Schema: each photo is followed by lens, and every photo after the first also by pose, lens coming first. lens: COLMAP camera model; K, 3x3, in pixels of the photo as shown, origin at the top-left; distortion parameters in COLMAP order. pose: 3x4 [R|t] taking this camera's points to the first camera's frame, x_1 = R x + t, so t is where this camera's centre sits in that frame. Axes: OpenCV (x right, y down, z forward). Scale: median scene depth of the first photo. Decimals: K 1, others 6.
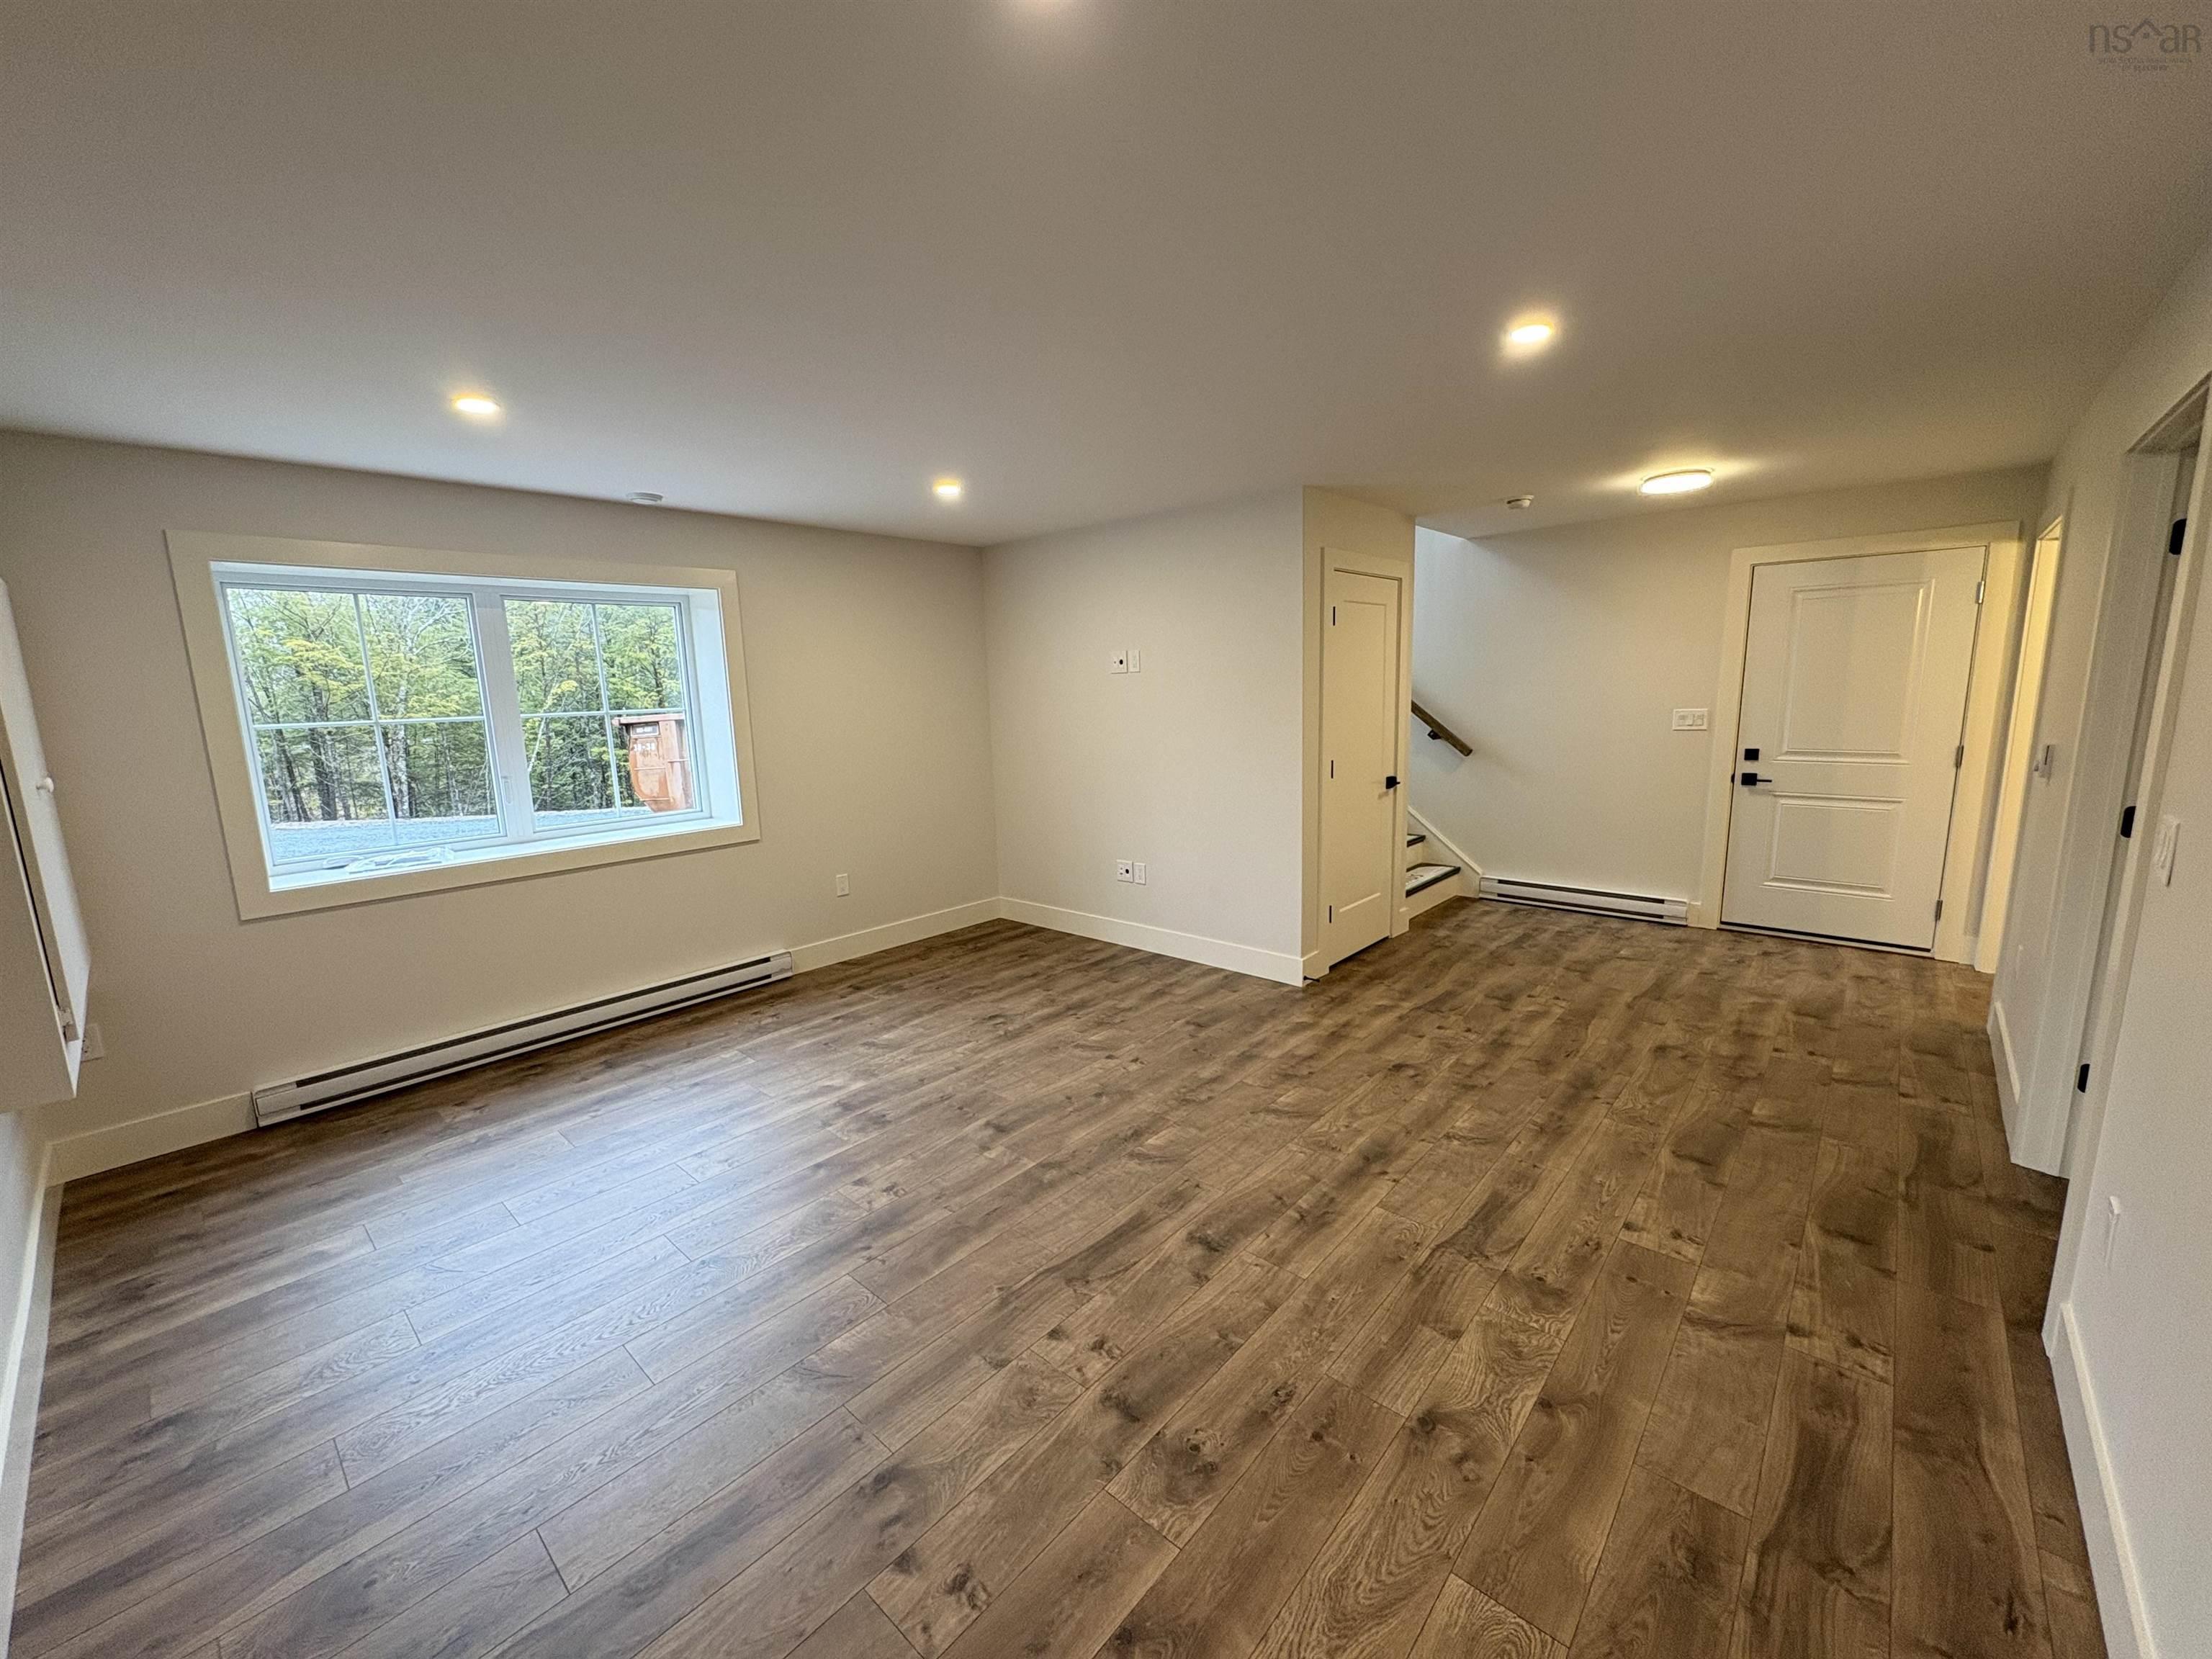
lens RADIAL K [[882.2, 0, 1115.7], [0, 882.2, 825.7], [0, 0, 1]] dist [-0.002358, -0.000138]
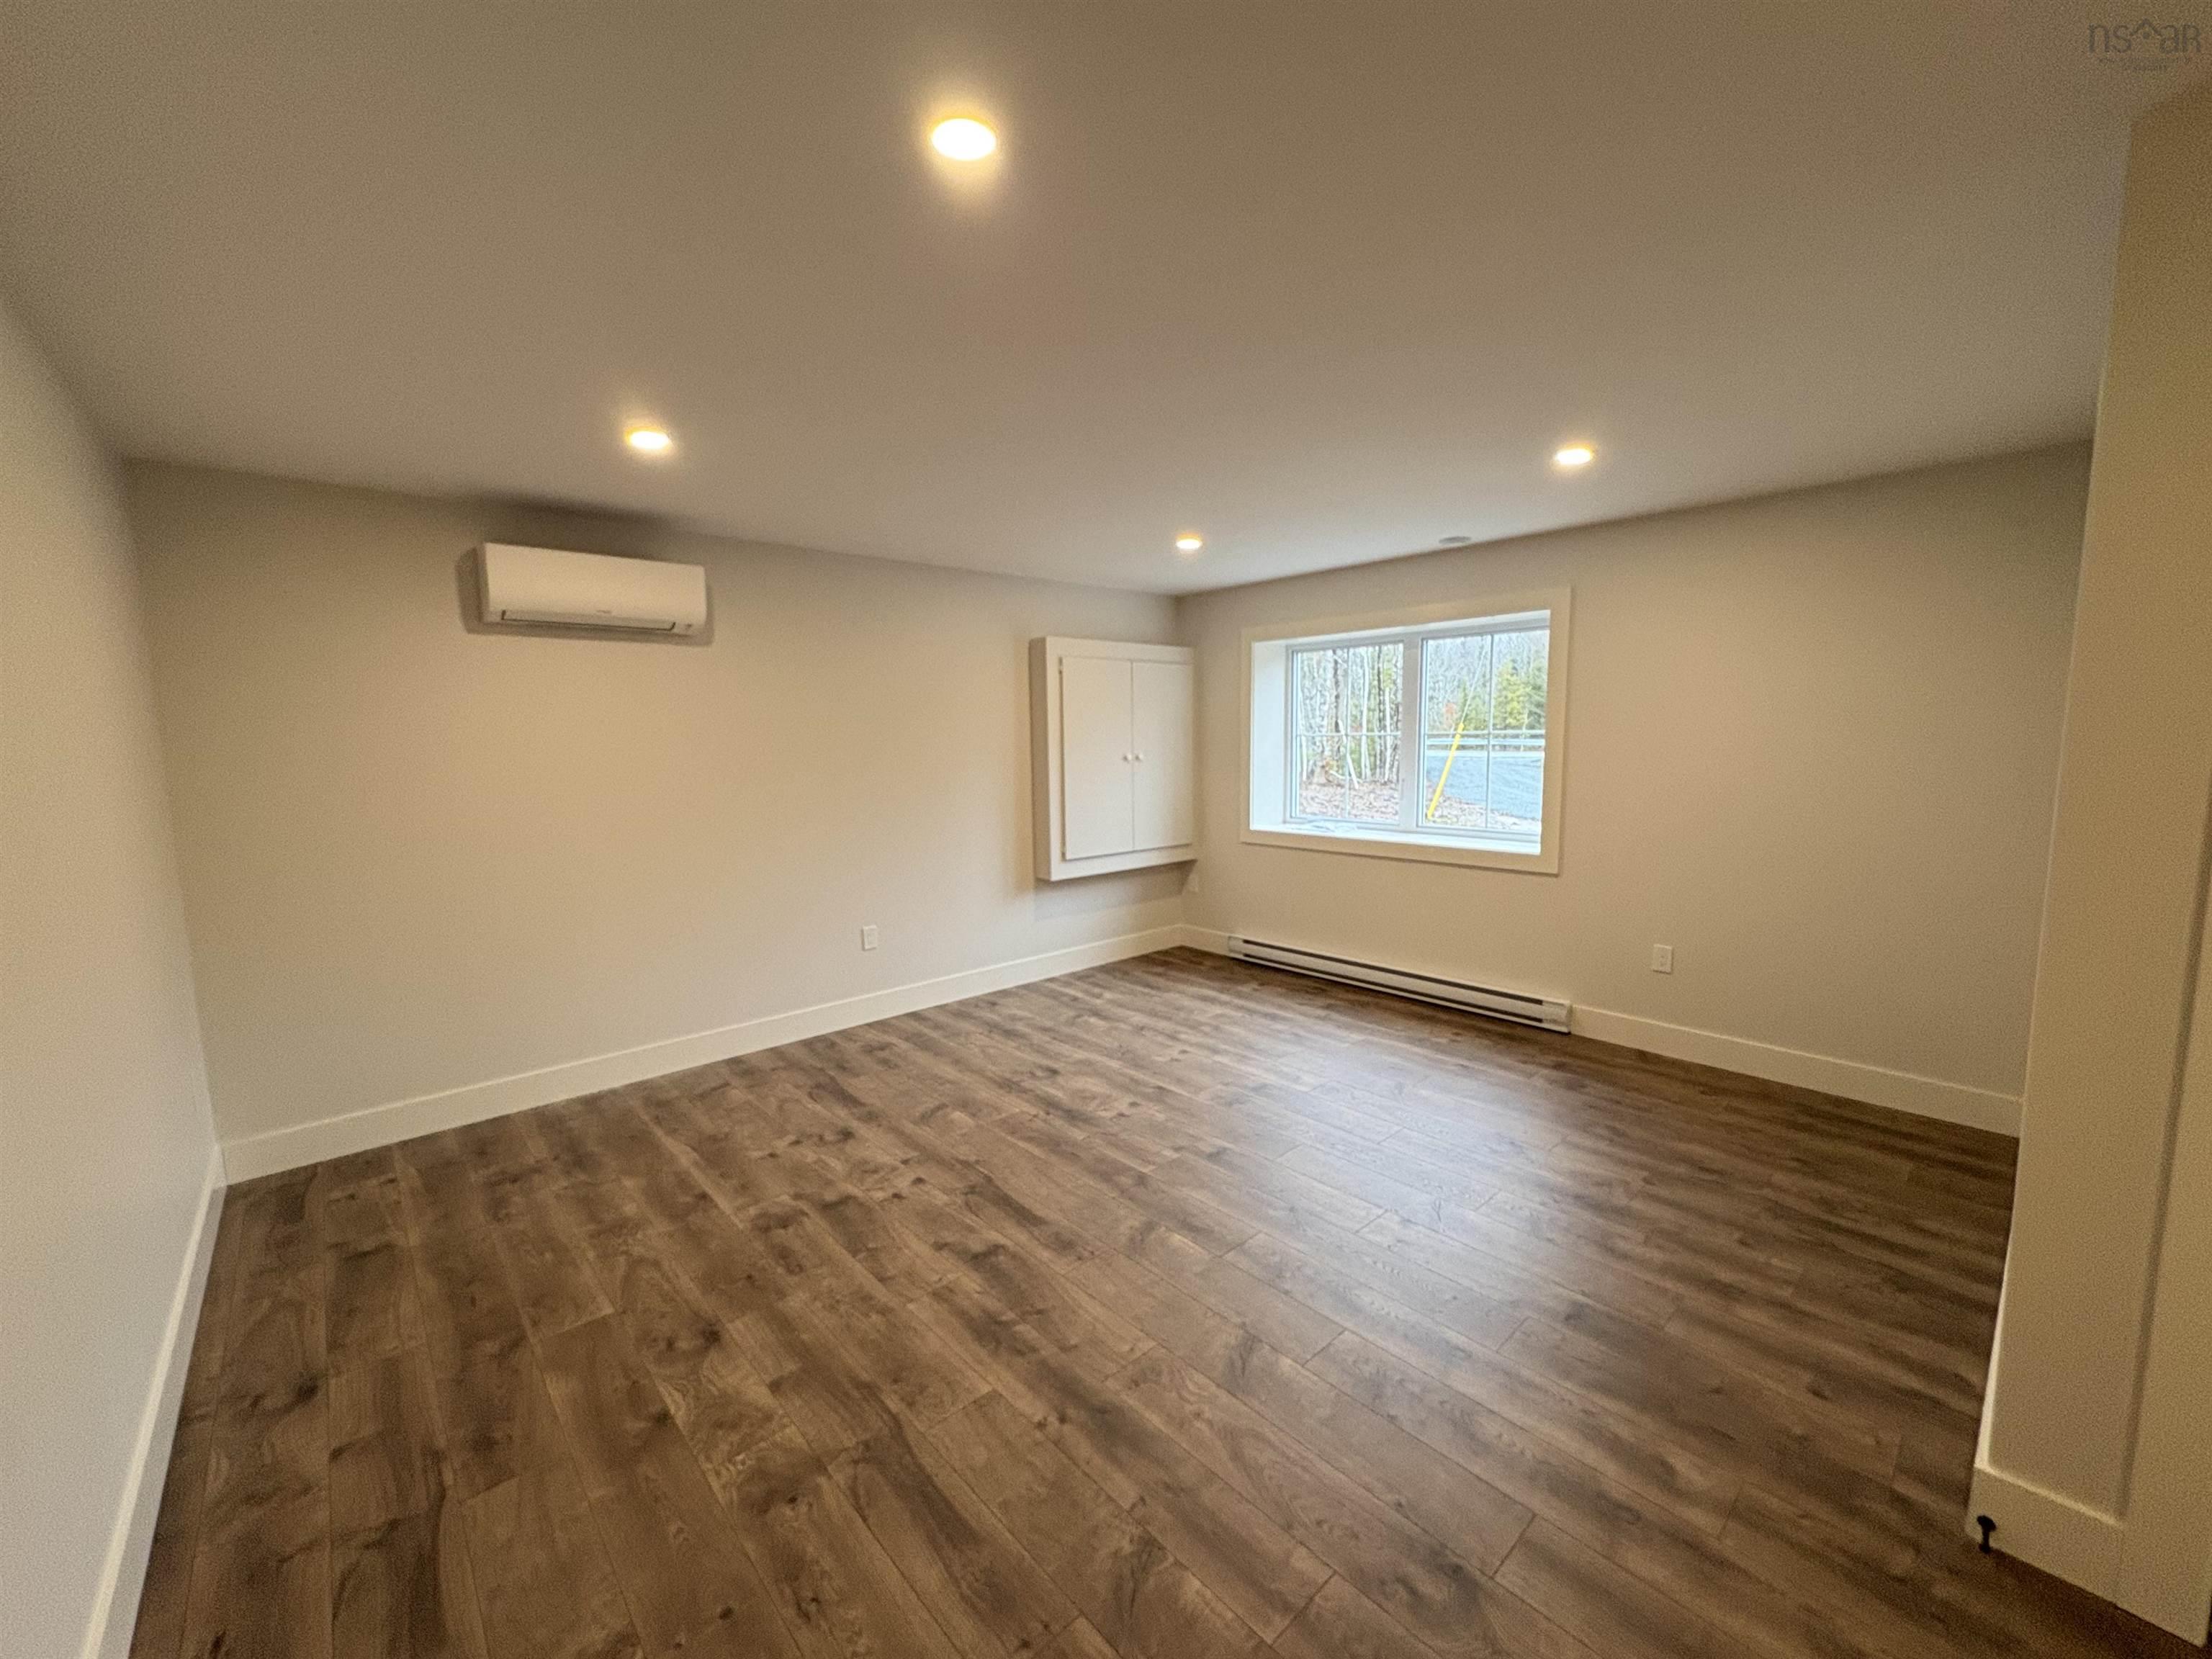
lens RADIAL K [[874.5, 0, 1102.9], [0, 874.5, 837.4], [0, 0, 1]] dist [-0.001497, -0.000123]
pose [[-0.115440, 0.147870, -0.982247, 0.697345], [-0.139870, 0.976585, 0.163456, -0.135221], [0.983418, 0.156256, -0.092054, 0.778313]]
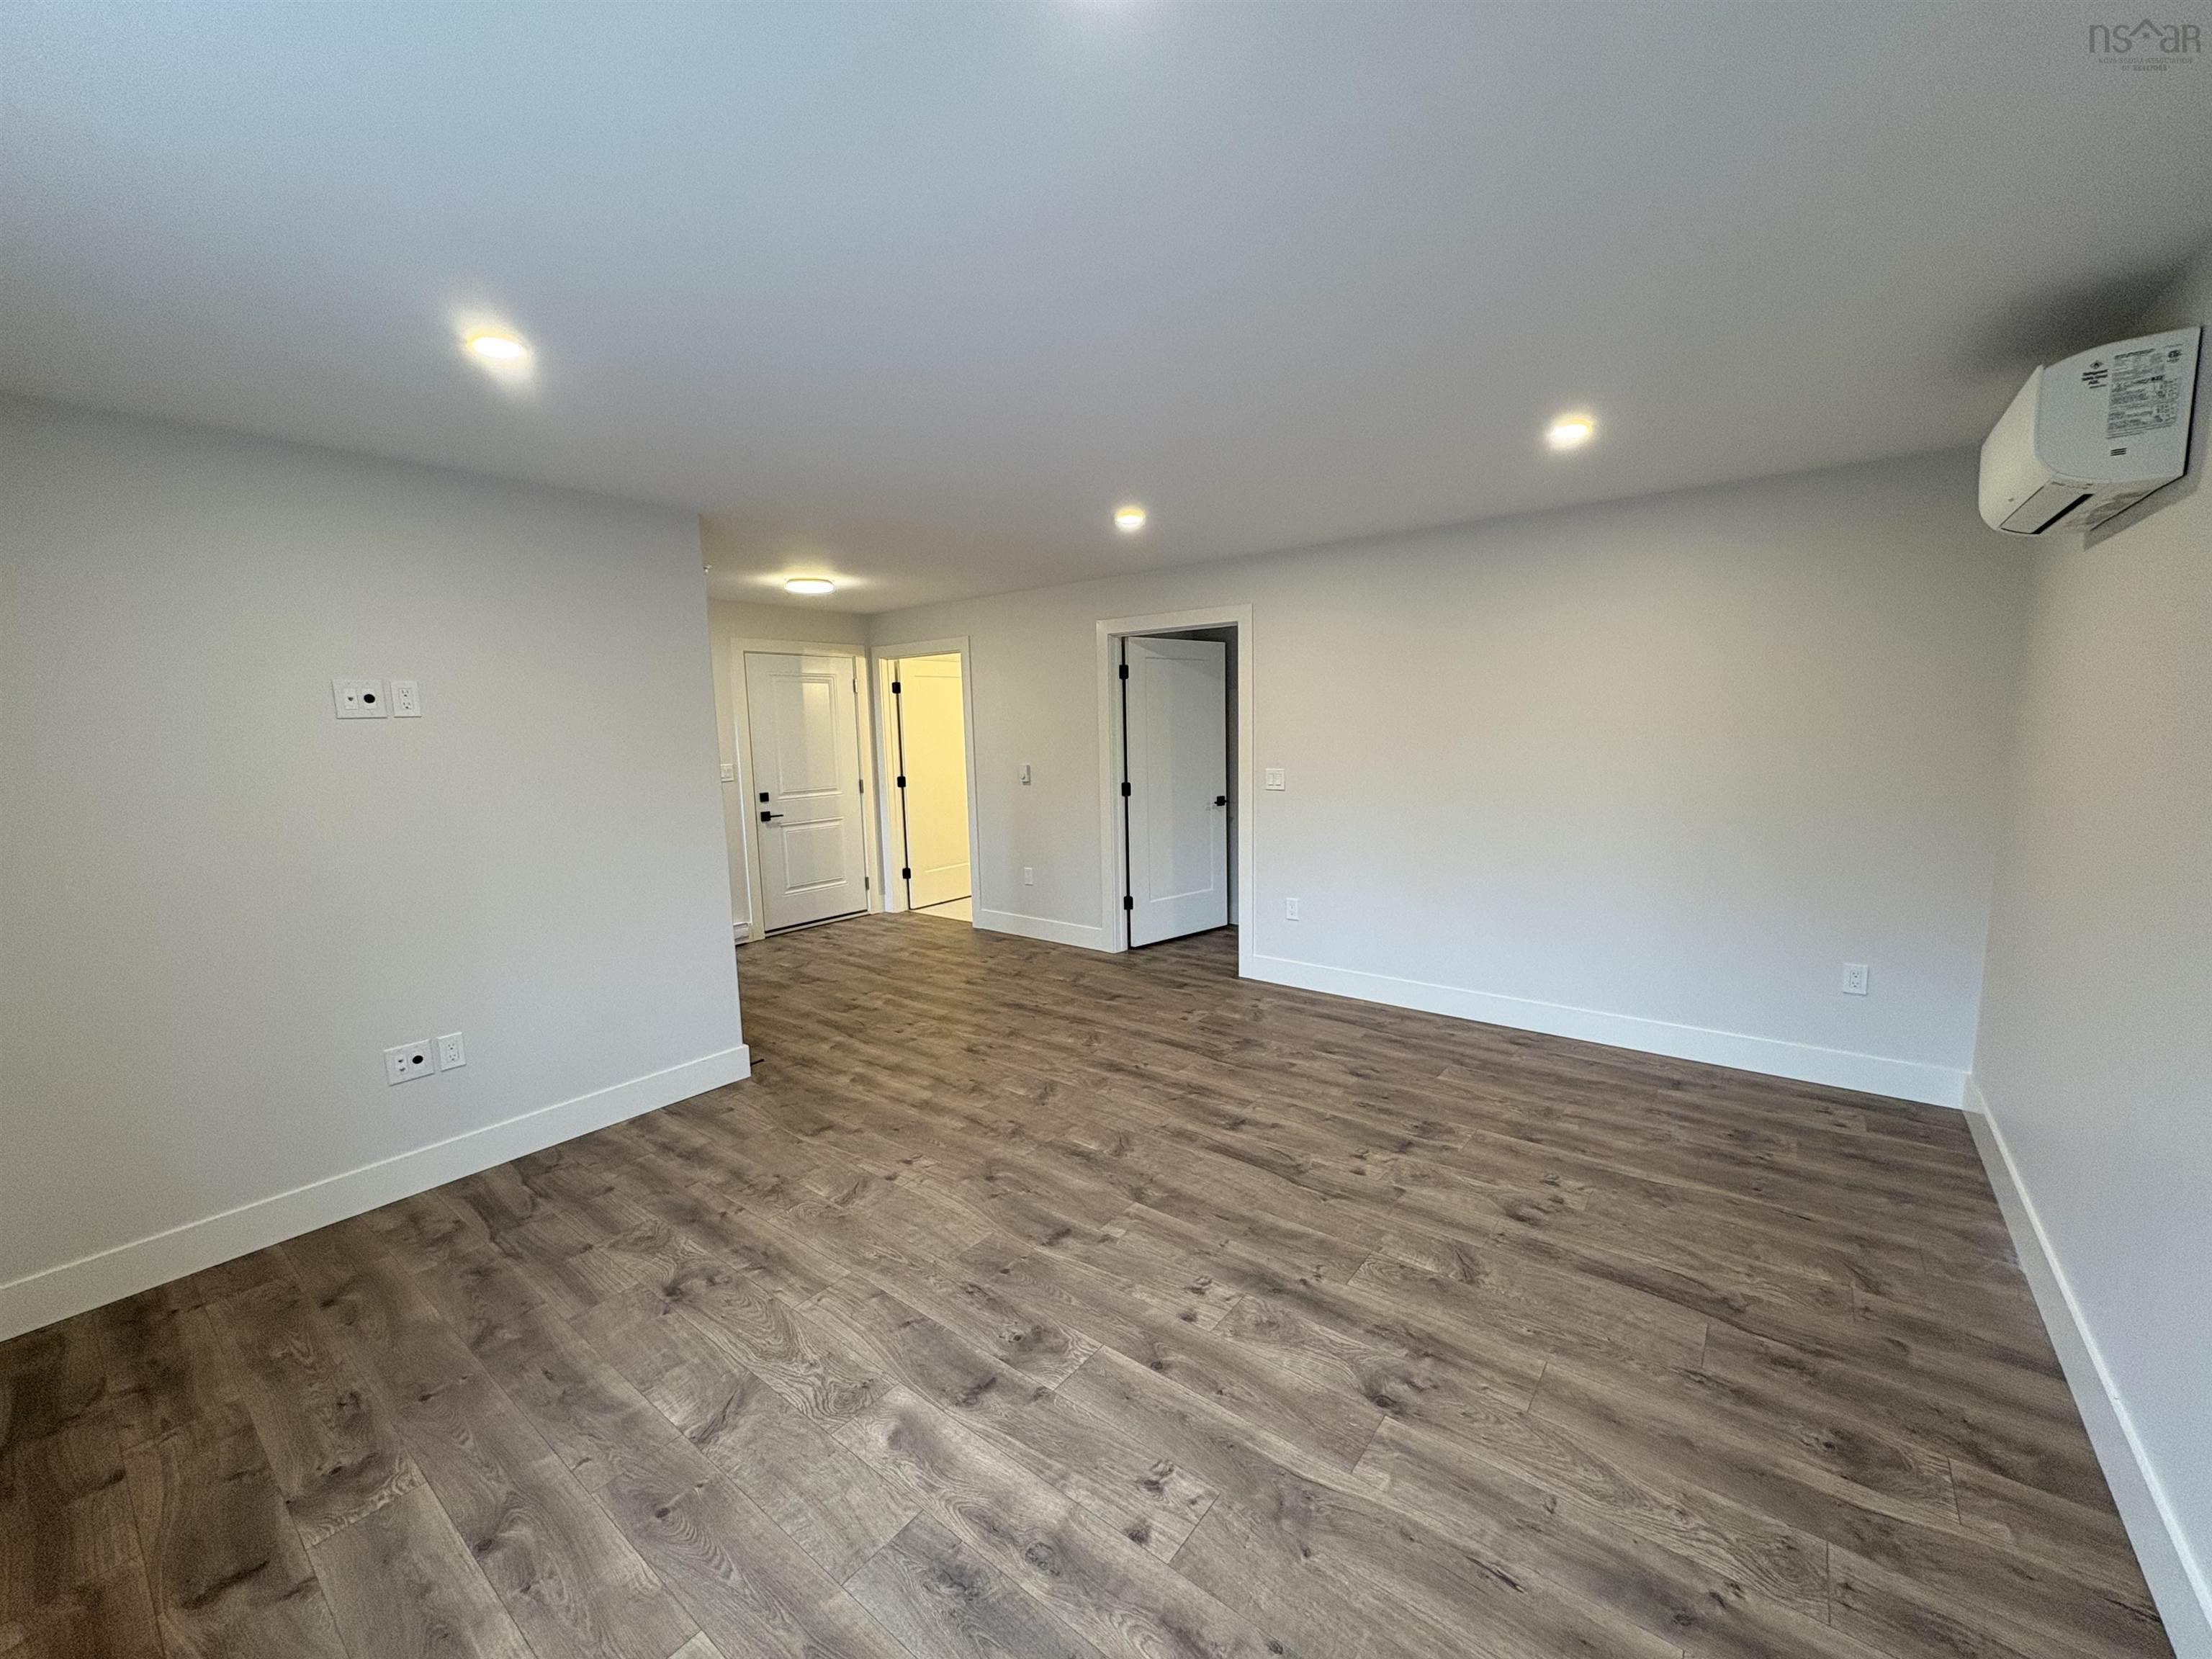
lens RADIAL K [[874.5, 0, 1102.9], [0, 874.5, 837.4], [0, 0, 1]] dist [-0.001497, -0.000123]
pose [[-0.055673, -0.101961, 0.993229, -0.798942], [0.185819, 0.976335, 0.110643, -0.099931], [-0.981006, 0.190721, -0.035409, 0.786019]]
